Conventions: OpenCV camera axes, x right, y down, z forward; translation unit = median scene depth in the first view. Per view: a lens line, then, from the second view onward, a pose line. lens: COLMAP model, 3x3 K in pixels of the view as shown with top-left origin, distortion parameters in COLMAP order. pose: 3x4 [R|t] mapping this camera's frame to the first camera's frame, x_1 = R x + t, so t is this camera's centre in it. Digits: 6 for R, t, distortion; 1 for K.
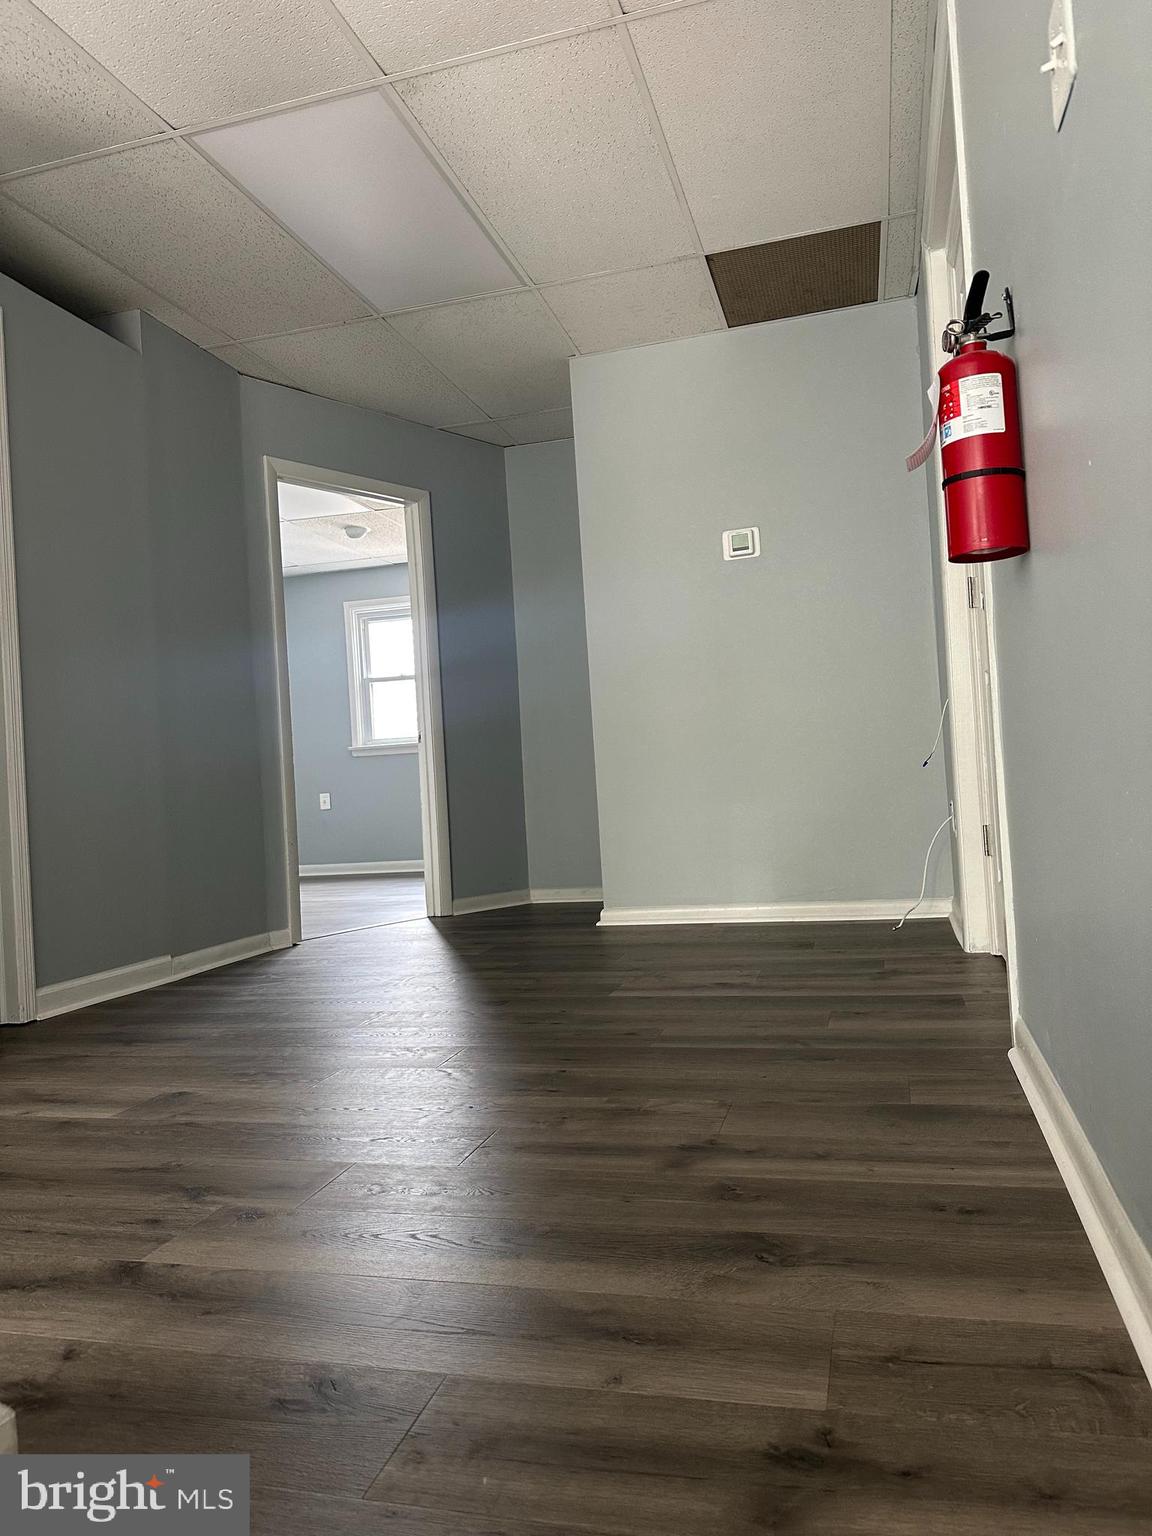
lens RADIAL K [[1086.9, 0, 576.0], [0, 1086.9, 768.0], [0, 0, 1]] dist [0.096534, -0.143715]
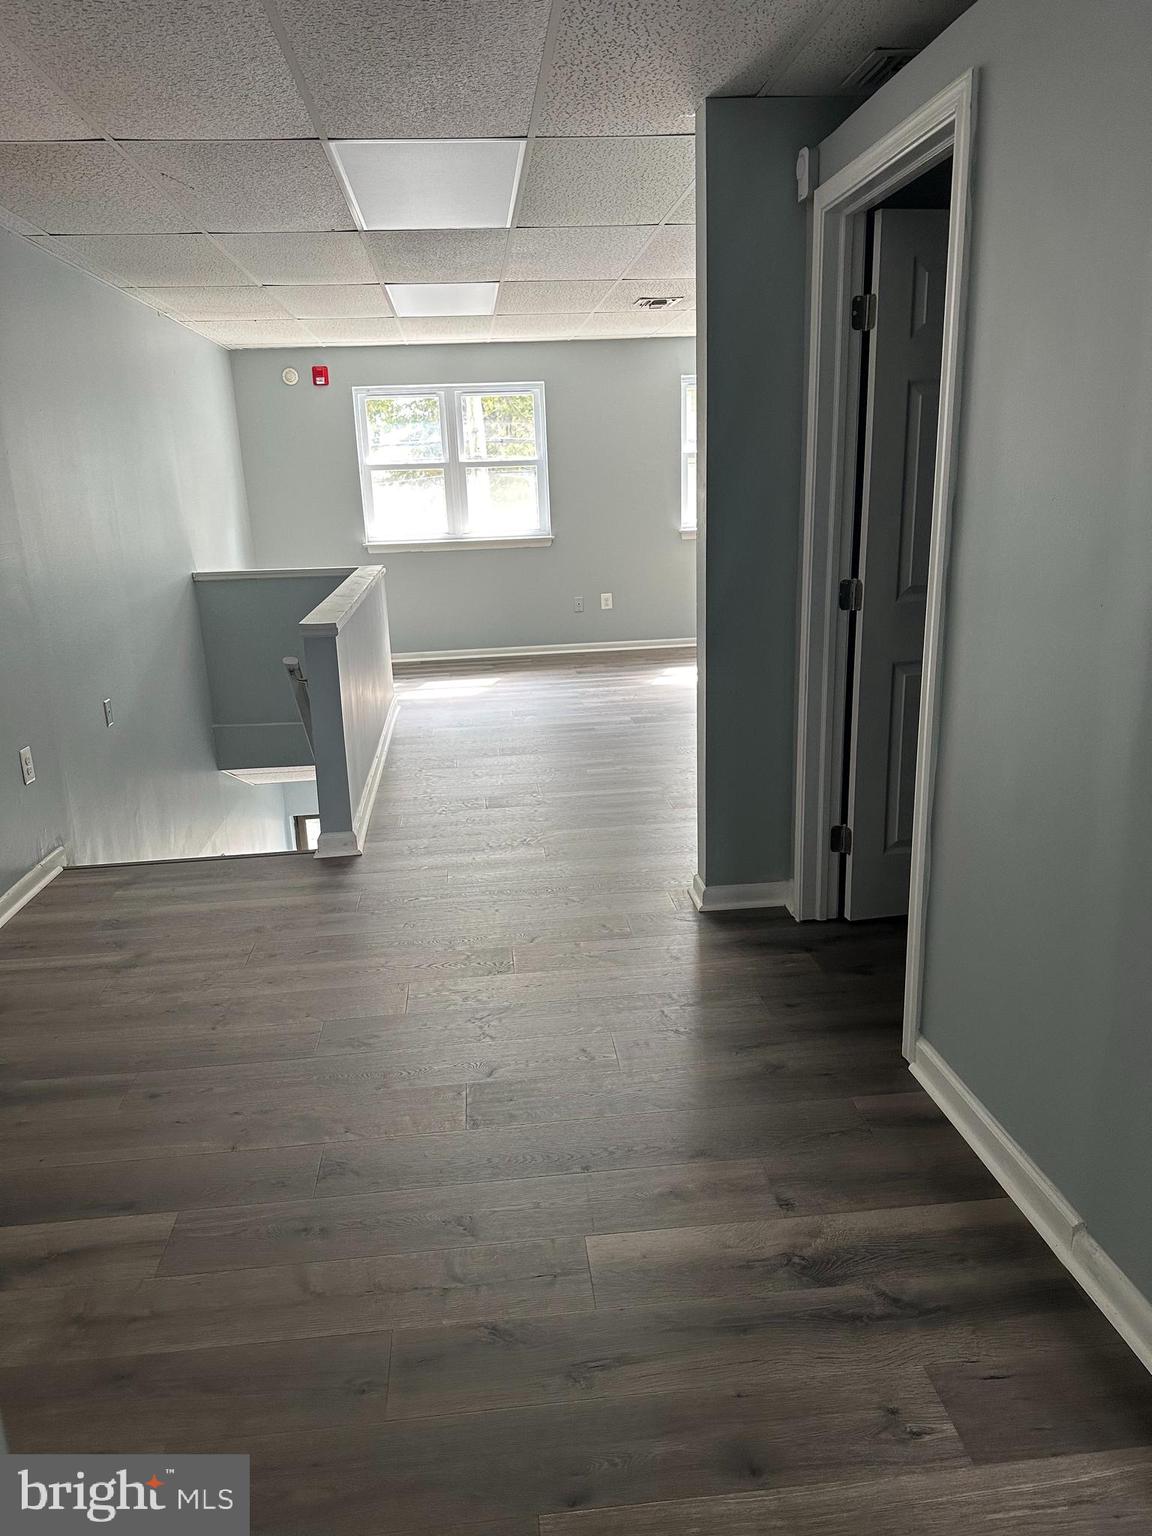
lens RADIAL K [[1086.9, 0, 576.0], [0, 1086.9, 768.0], [0, 0, 1]] dist [0.096534, -0.143715]
pose [[-0.926628, 0.182358, -0.328795, -0.077062], [0.095484, 0.959970, 0.263324, -0.680905], [0.363653, 0.212609, -0.906948, 4.780393]]
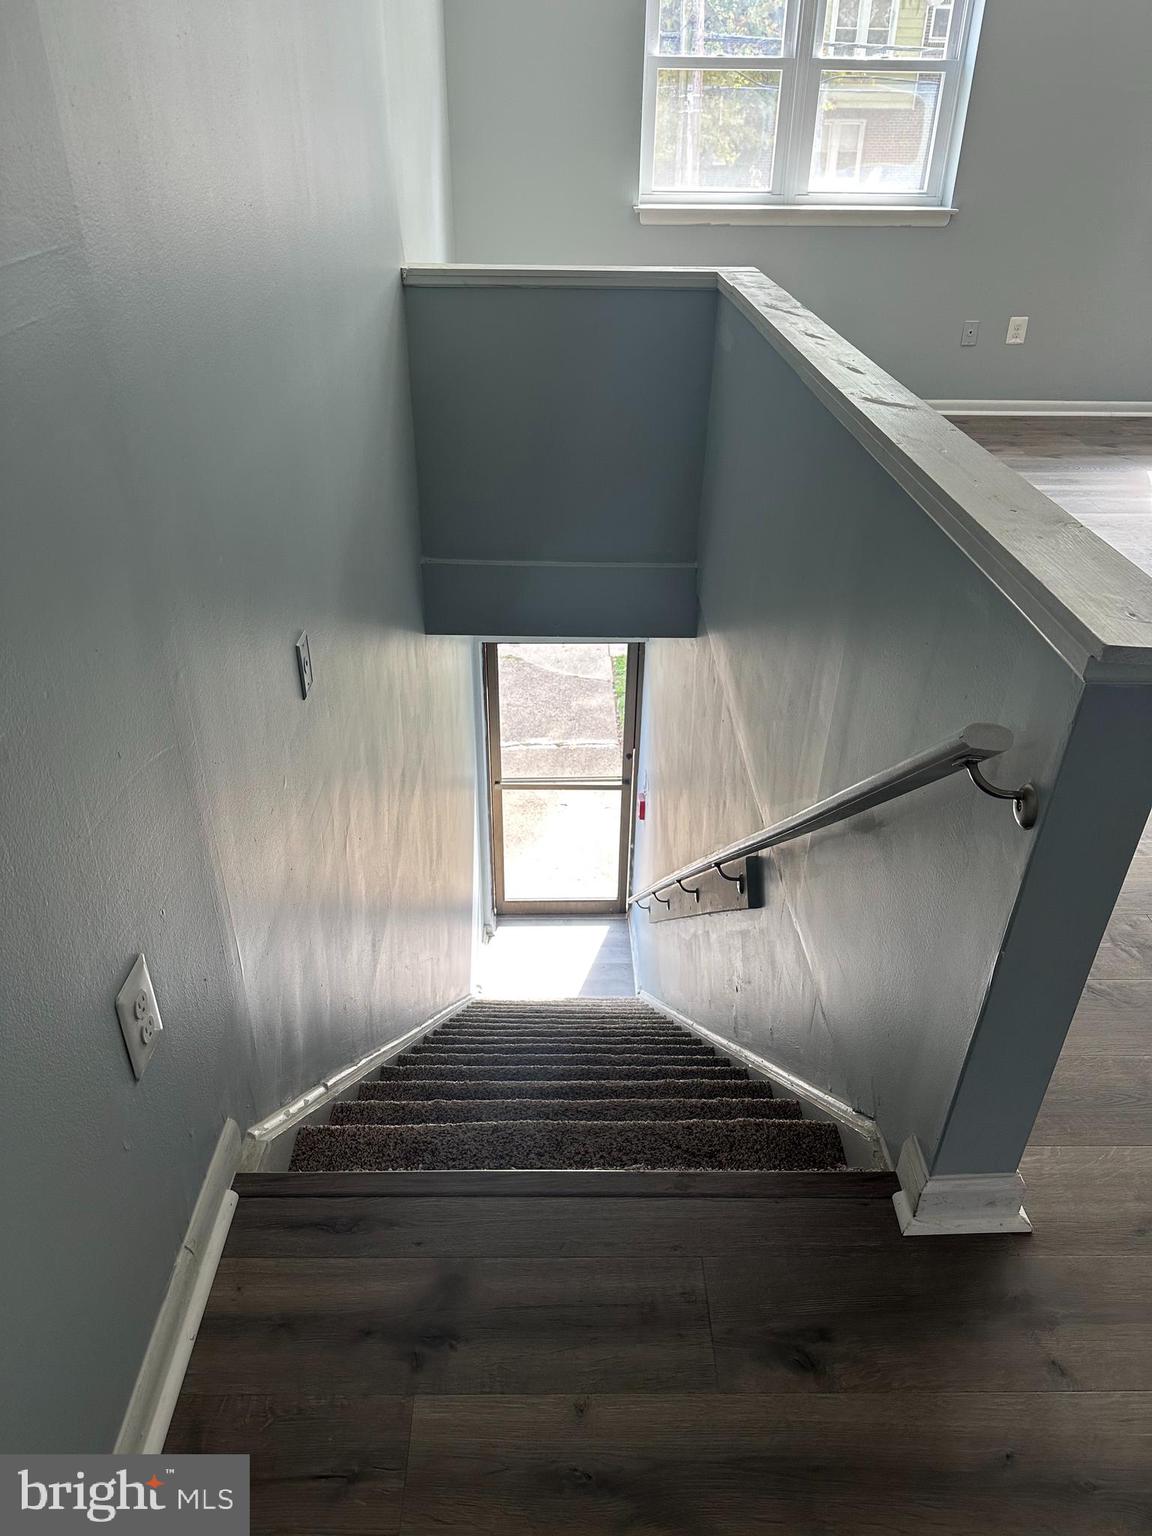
lens RADIAL K [[1086.9, 0, 576.0], [0, 1086.9, 768.0], [0, 0, 1]] dist [0.096534, -0.143715]
pose [[-0.957048, 0.189596, -0.219344, 0.176946], [0.050603, 0.854166, 0.517533, -0.702931], [0.285478, 0.484204, -0.827072, 1.682821]]
